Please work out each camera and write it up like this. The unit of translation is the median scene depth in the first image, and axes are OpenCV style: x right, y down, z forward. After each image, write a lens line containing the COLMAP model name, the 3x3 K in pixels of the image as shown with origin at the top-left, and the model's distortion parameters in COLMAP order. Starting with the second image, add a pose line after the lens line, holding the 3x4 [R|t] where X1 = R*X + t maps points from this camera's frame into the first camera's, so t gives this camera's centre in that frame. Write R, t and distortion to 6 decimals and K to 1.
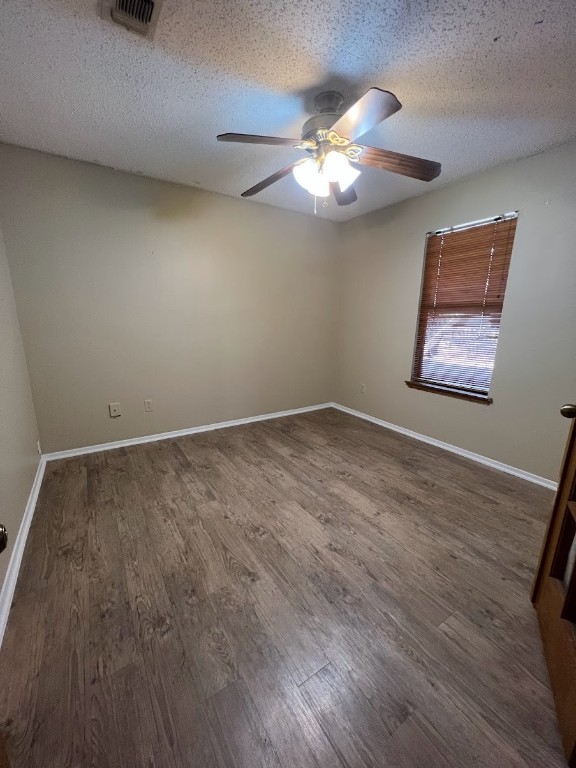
lens RADIAL K [[309.6, 0, 285.9], [0, 309.6, 383.7], [0, 0, 1]] dist [-0.001948, 0.000098]
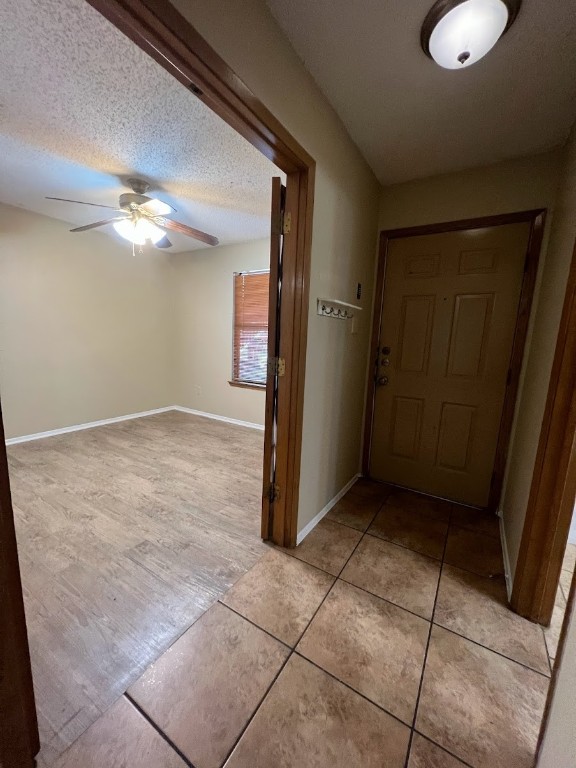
lens RADIAL K [[309.6, 0, 288.0], [0, 309.6, 384.6], [0, 0, 1]] dist [-0.001948, 0.000098]
pose [[0.902608, -0.043969, 0.428211, 0.077182], [0.064573, 0.997344, -0.033704, 0.093460], [-0.425592, 0.058072, 0.903050, -0.407555]]
